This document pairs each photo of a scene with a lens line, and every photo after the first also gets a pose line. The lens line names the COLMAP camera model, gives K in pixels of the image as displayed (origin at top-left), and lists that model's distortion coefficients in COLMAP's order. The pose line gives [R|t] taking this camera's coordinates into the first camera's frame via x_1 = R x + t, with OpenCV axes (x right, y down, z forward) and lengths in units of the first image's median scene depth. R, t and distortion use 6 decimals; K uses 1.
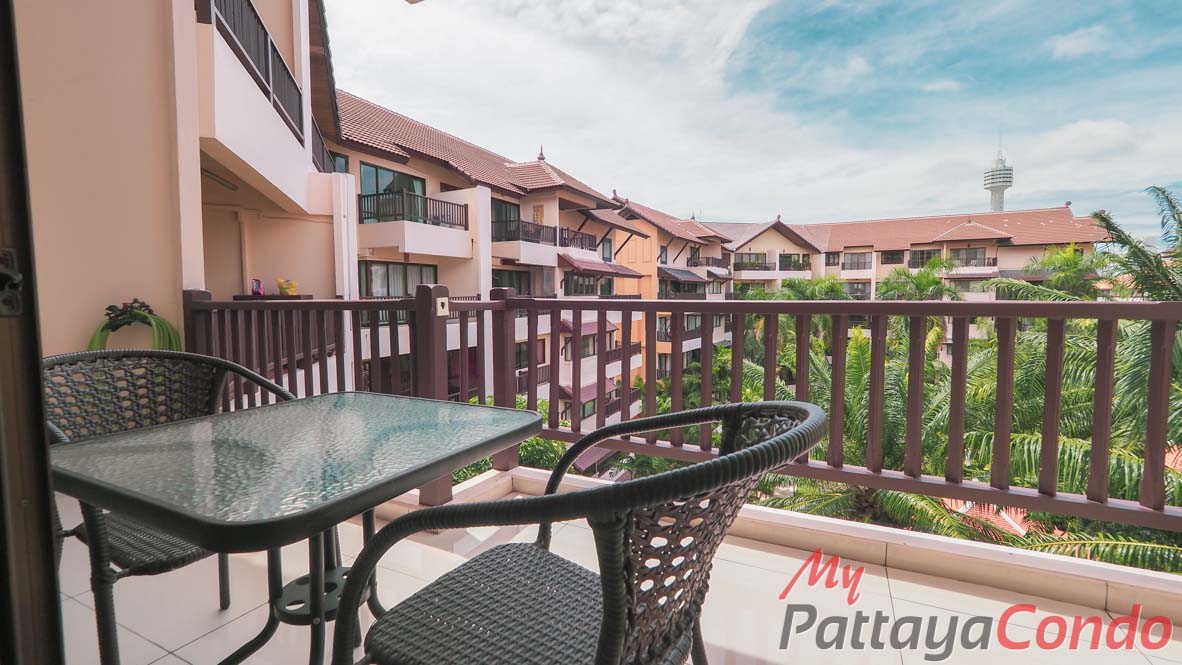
lens RADIAL K [[511.4, 0, 581.2], [0, 511.4, 329.9], [0, 0, 1]] dist [0.030940, -0.032704]
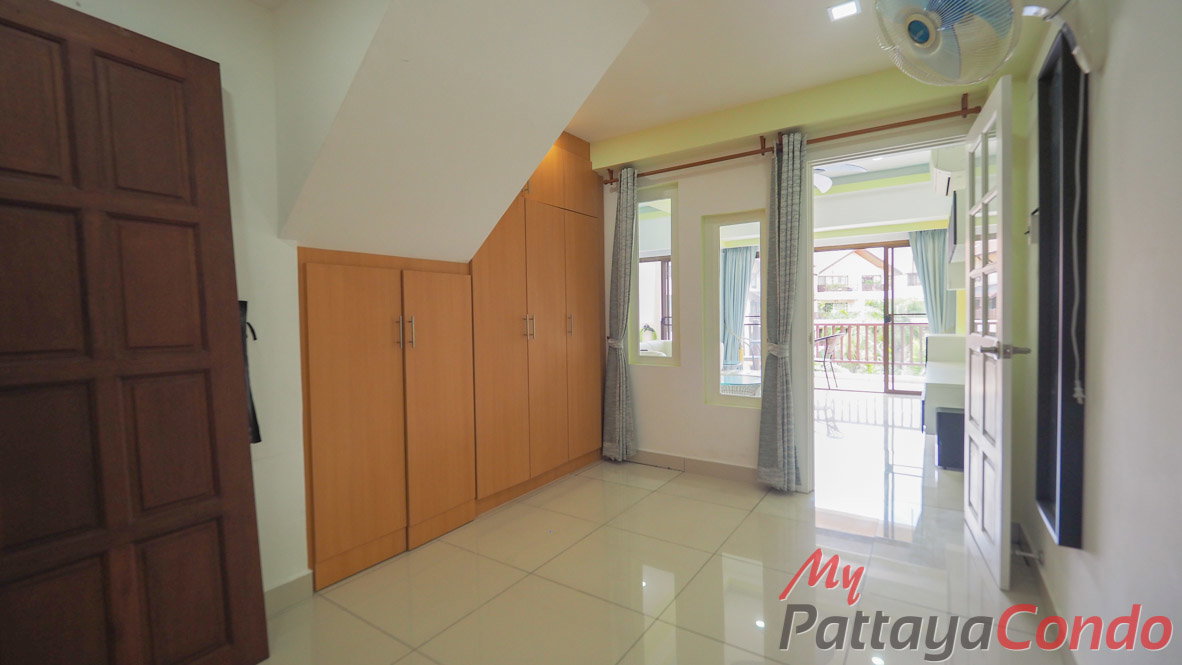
lens RADIAL K [[503.2, 0, 580.1], [0, 503.2, 328.8], [0, 0, 1]] dist [-0.001697, 0.000229]
pose [[0.988761, -0.010000, -0.149171, -0.056636], [0.003775, 0.999112, -0.041959, 0.007721], [0.149458, 0.040924, 0.987921, -0.172439]]
